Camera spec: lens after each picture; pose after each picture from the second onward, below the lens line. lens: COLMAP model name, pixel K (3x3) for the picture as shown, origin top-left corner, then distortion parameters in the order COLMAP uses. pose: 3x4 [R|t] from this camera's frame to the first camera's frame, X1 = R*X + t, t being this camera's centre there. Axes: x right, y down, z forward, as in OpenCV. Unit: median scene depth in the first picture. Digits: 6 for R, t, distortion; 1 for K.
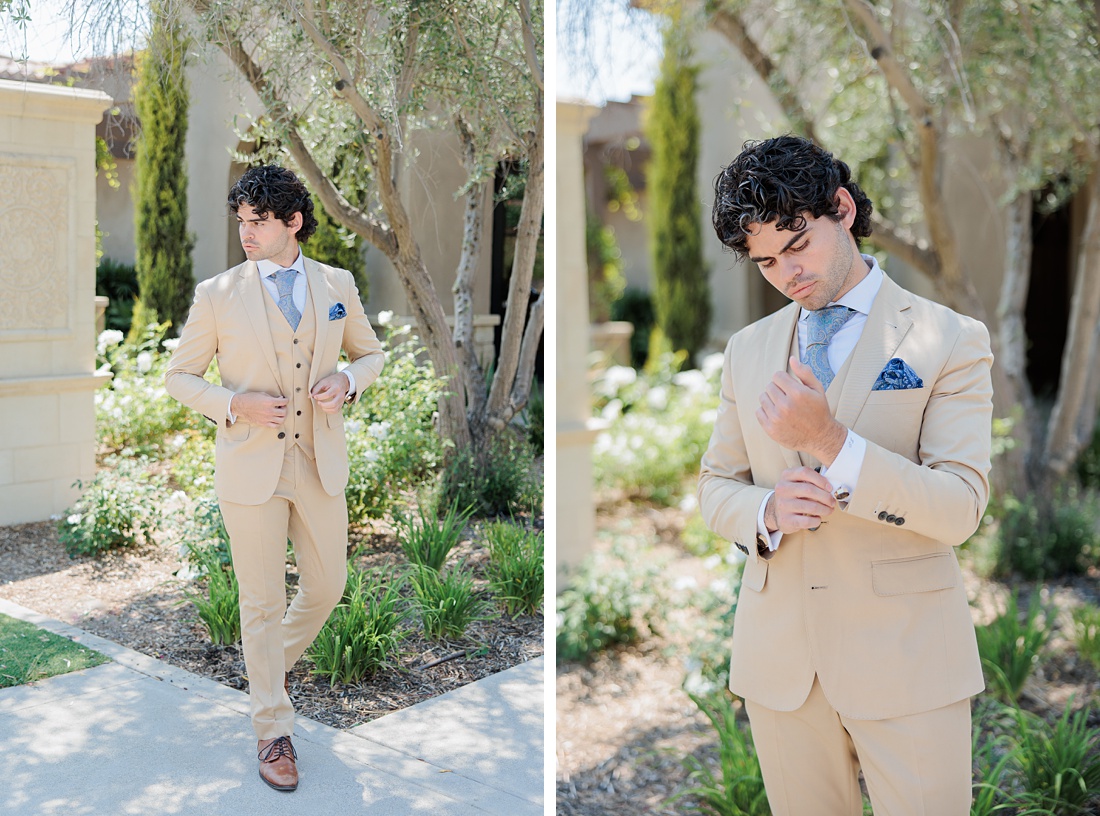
lens RADIAL K [[1391.9, 0, 558.3], [0, 1391.9, 406.7], [0, 0, 1]] dist [0.138353, 0.000000]
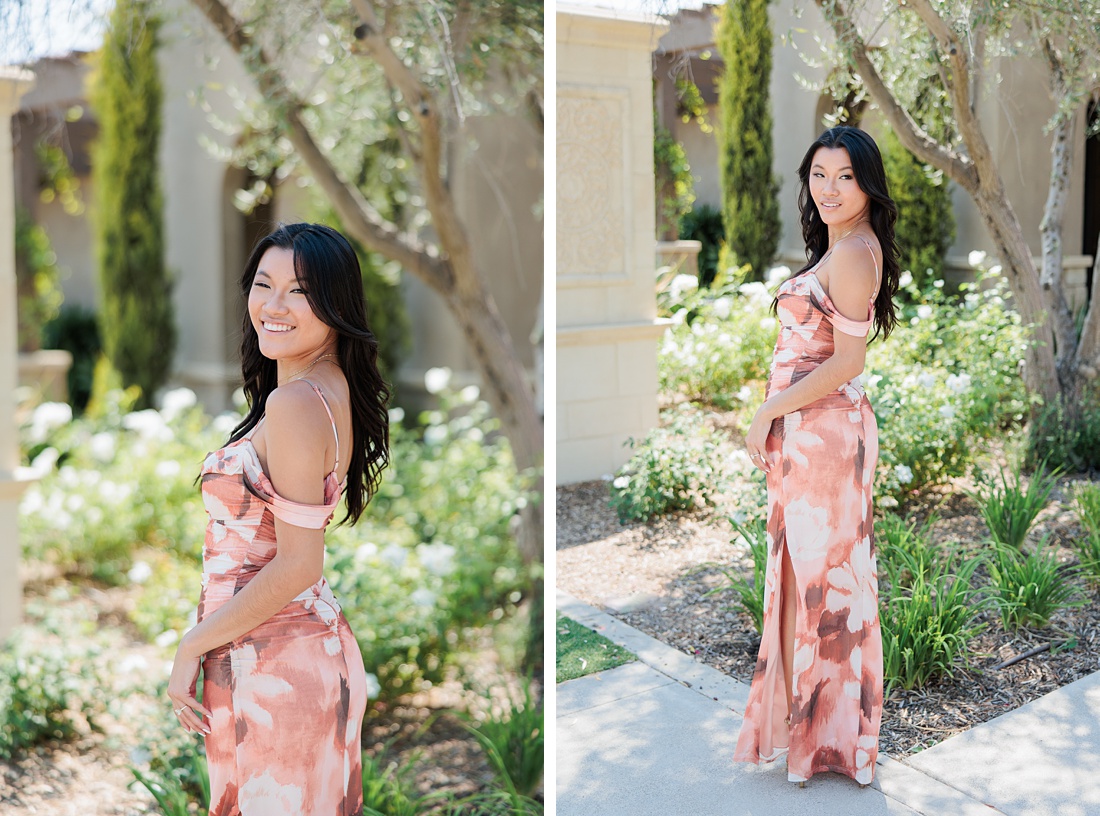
lens RADIAL K [[4886.6, 0, 550.4], [0, 4886.6, 409.2], [0, 0, 1]] dist [-0.138168, 0.000000]
pose [[0.989739, -0.000800, -0.142882, 0.063162], [-0.002401, 0.999750, -0.022229, 0.105731], [0.142864, 0.022344, 0.989490, -2.181632]]
